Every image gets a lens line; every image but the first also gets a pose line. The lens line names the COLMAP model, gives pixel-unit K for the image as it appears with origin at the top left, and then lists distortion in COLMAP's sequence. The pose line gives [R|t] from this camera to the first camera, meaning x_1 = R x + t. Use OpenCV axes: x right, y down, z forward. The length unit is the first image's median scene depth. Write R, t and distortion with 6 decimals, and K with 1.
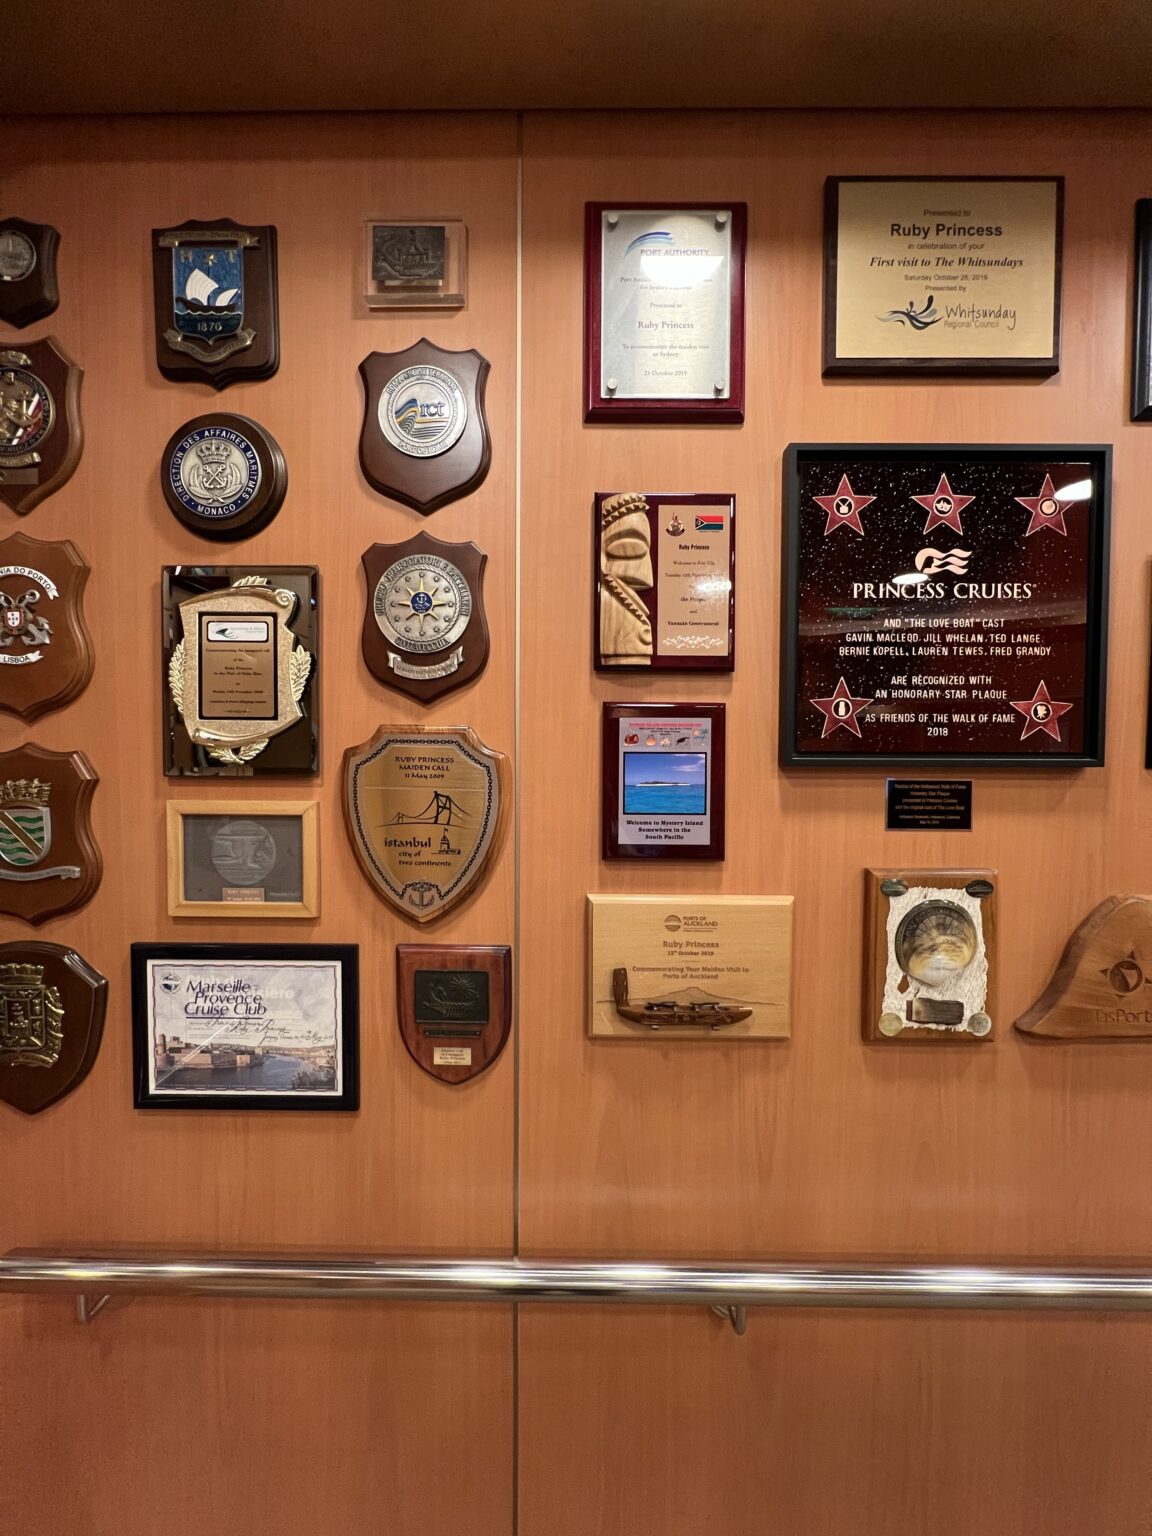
lens RADIAL K [[616.9, 0, 569.6], [0, 616.9, 764.4], [0, 0, 1]] dist [-0.001398, -0.000458]
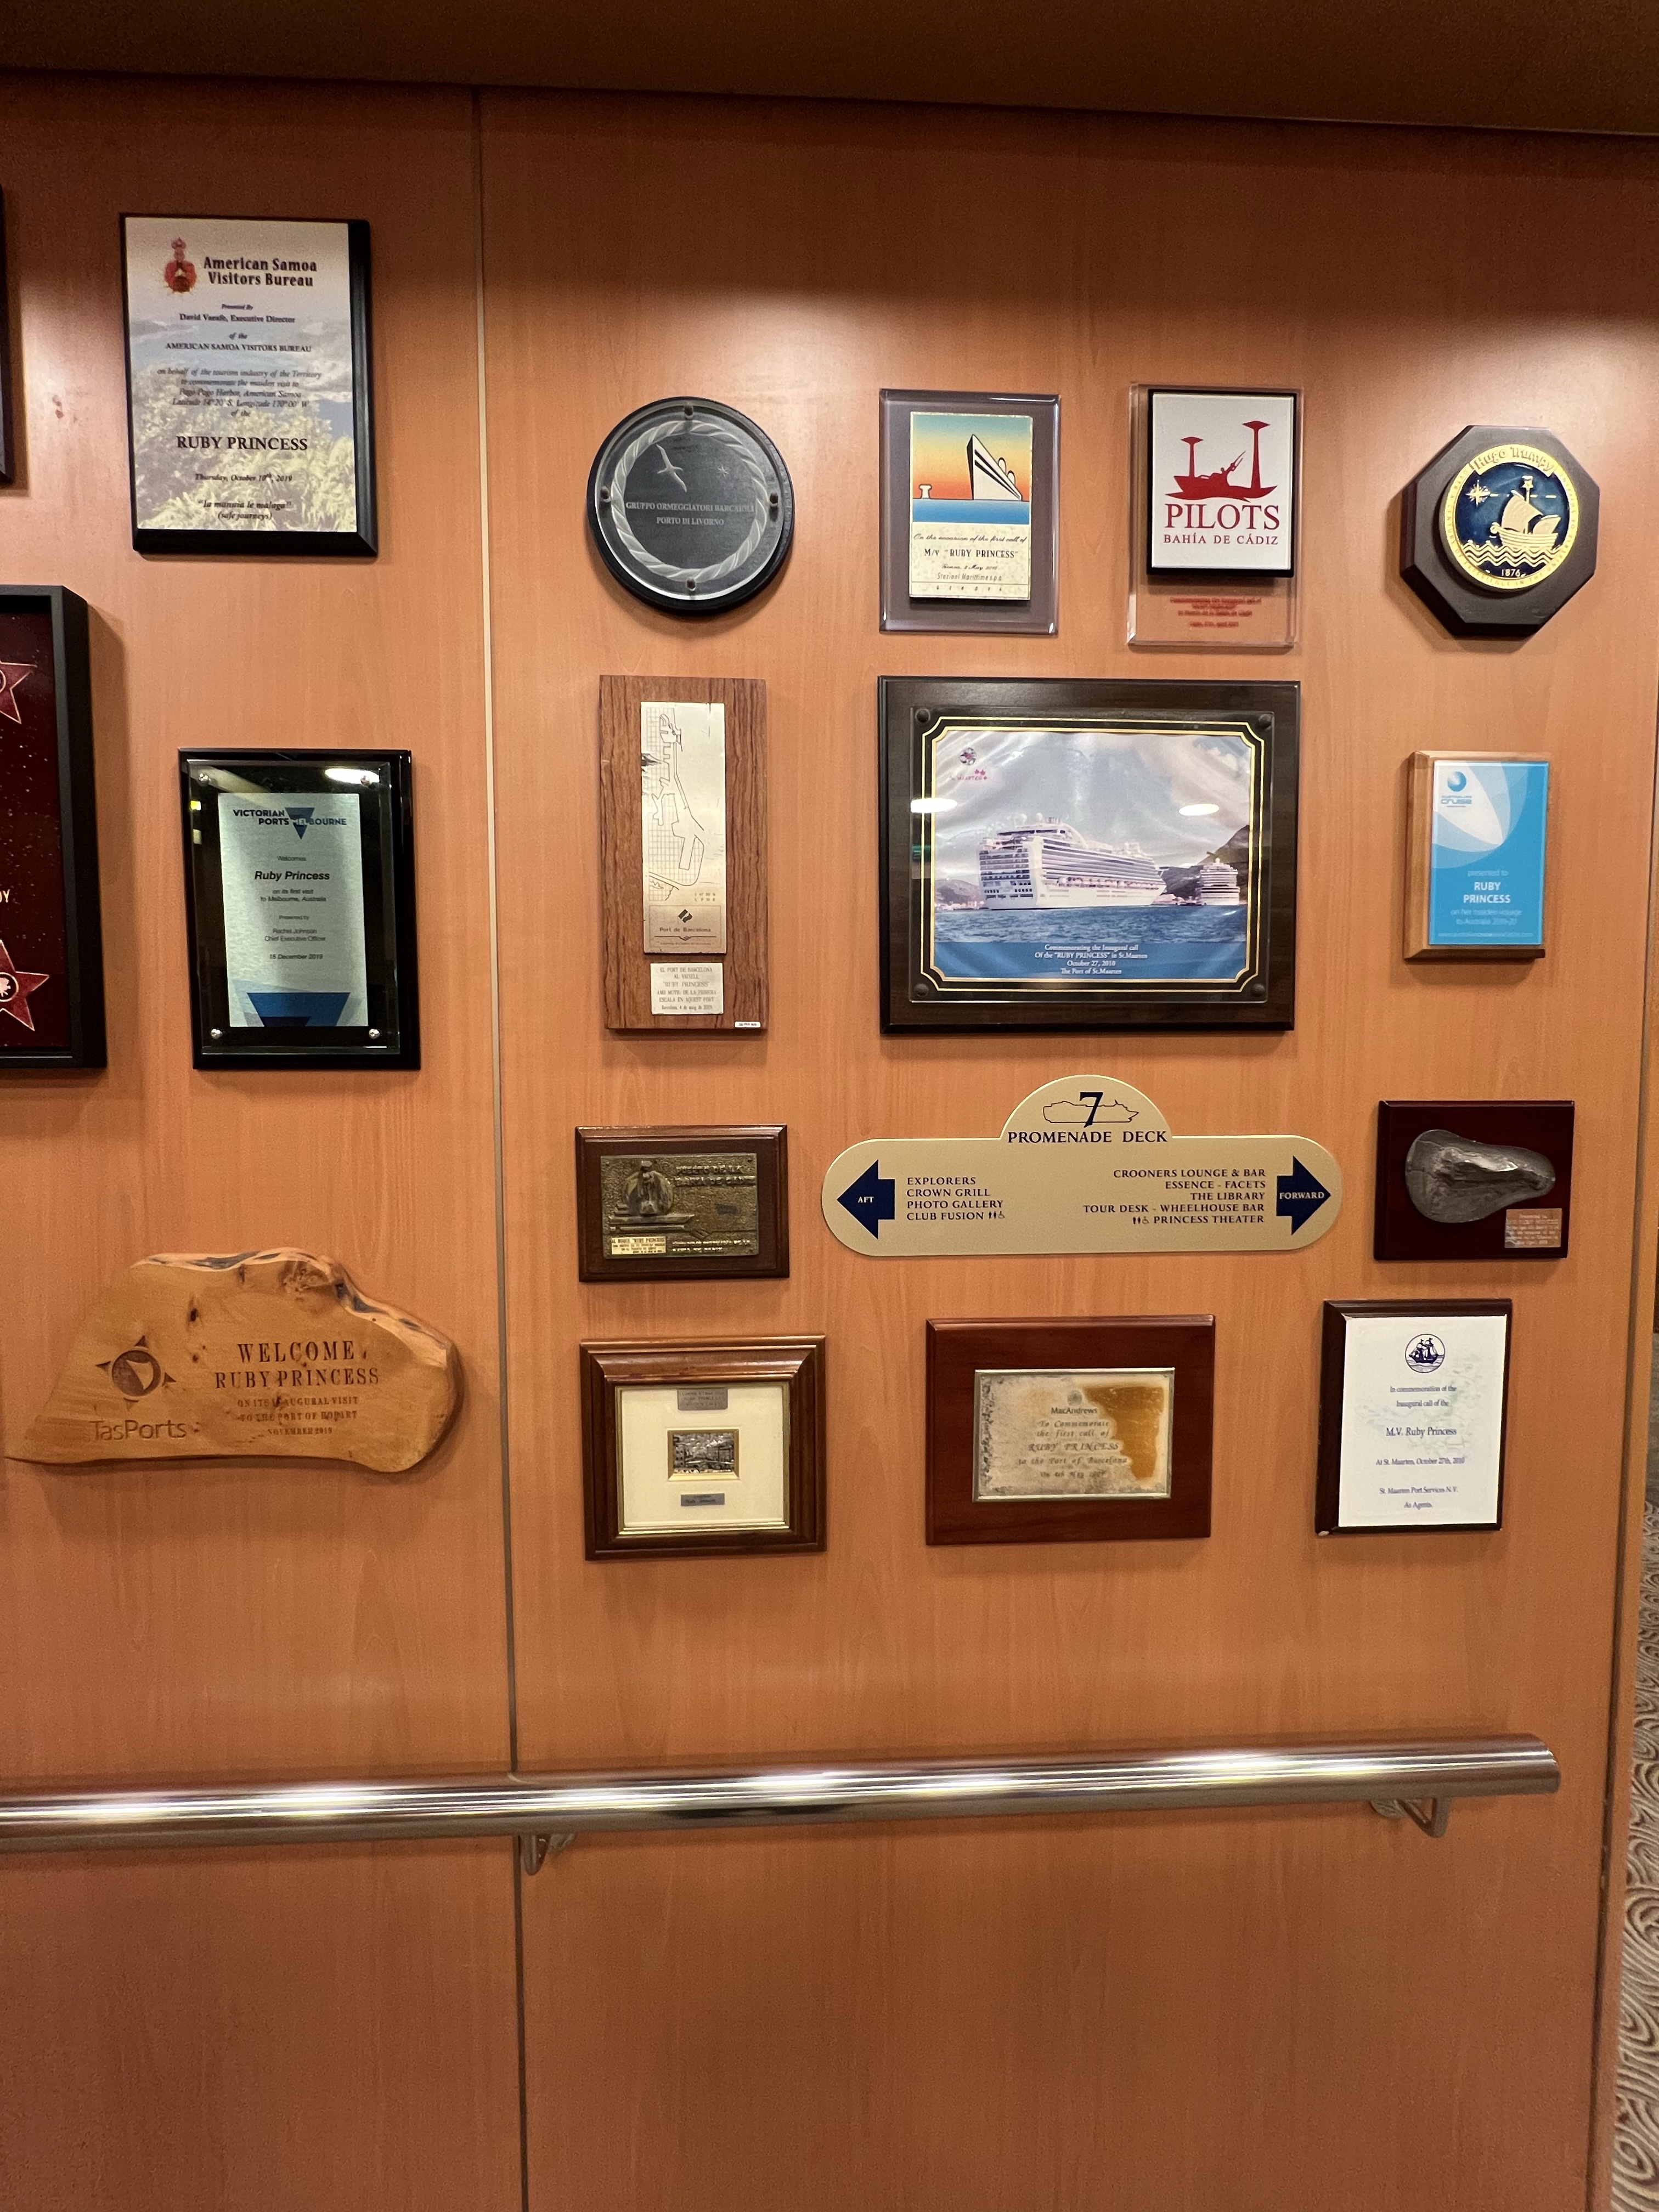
lens RADIAL K [[879.2, 0, 828.9], [0, 879.2, 1098.5], [0, 0, 1]] dist [0.003525, 0.000251]
pose [[0.998214, -0.010138, 0.058876, 0.275860], [0.008451, 0.999549, 0.028829, 0.002872], [-0.059142, -0.028280, 0.997849, -0.003261]]
